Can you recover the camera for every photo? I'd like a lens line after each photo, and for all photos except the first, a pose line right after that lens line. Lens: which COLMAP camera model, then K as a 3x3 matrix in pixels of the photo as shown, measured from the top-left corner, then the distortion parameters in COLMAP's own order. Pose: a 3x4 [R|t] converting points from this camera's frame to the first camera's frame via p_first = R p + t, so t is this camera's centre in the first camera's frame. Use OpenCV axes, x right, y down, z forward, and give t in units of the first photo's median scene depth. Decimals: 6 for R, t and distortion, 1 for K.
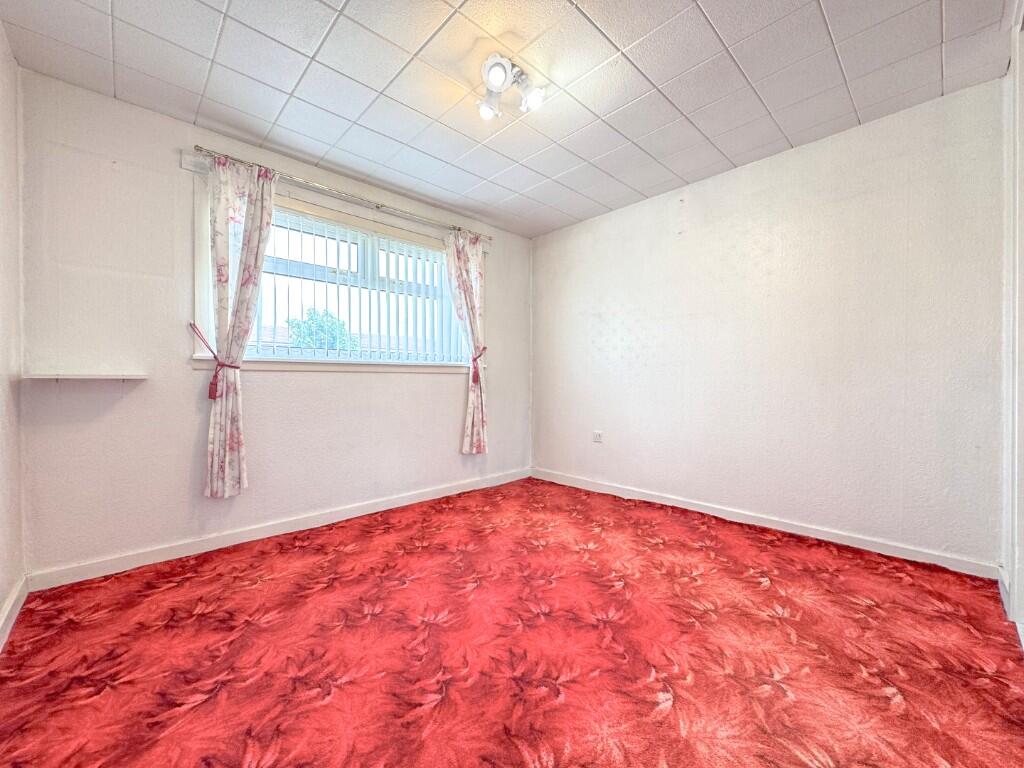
lens RADIAL K [[408.9, 0, 510.6], [0, 408.9, 382.8], [0, 0, 1]] dist [-0.001726, -0.000020]
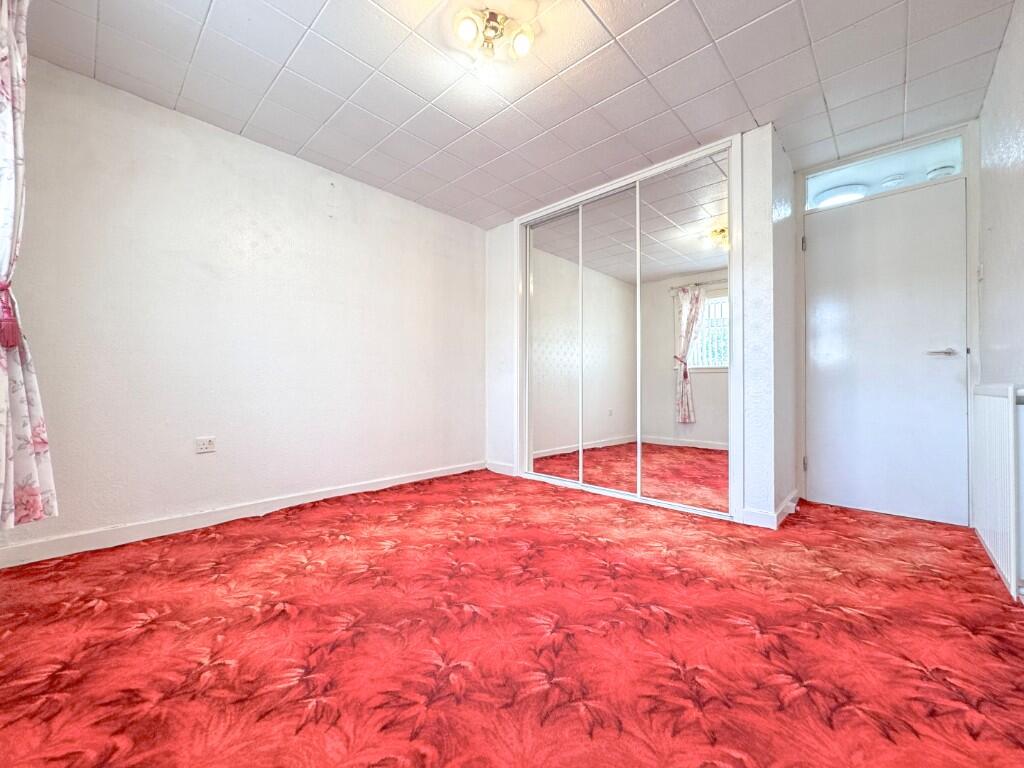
lens RADIAL K [[408.9, 0, 510.6], [0, 408.9, 382.8], [0, 0, 1]] dist [-0.001726, -0.000020]
pose [[-0.054972, 0.012615, 0.998408, -0.803599], [0.004094, 0.999915, -0.012409, 0.063463], [-0.998480, 0.003405, -0.055019, 0.864460]]
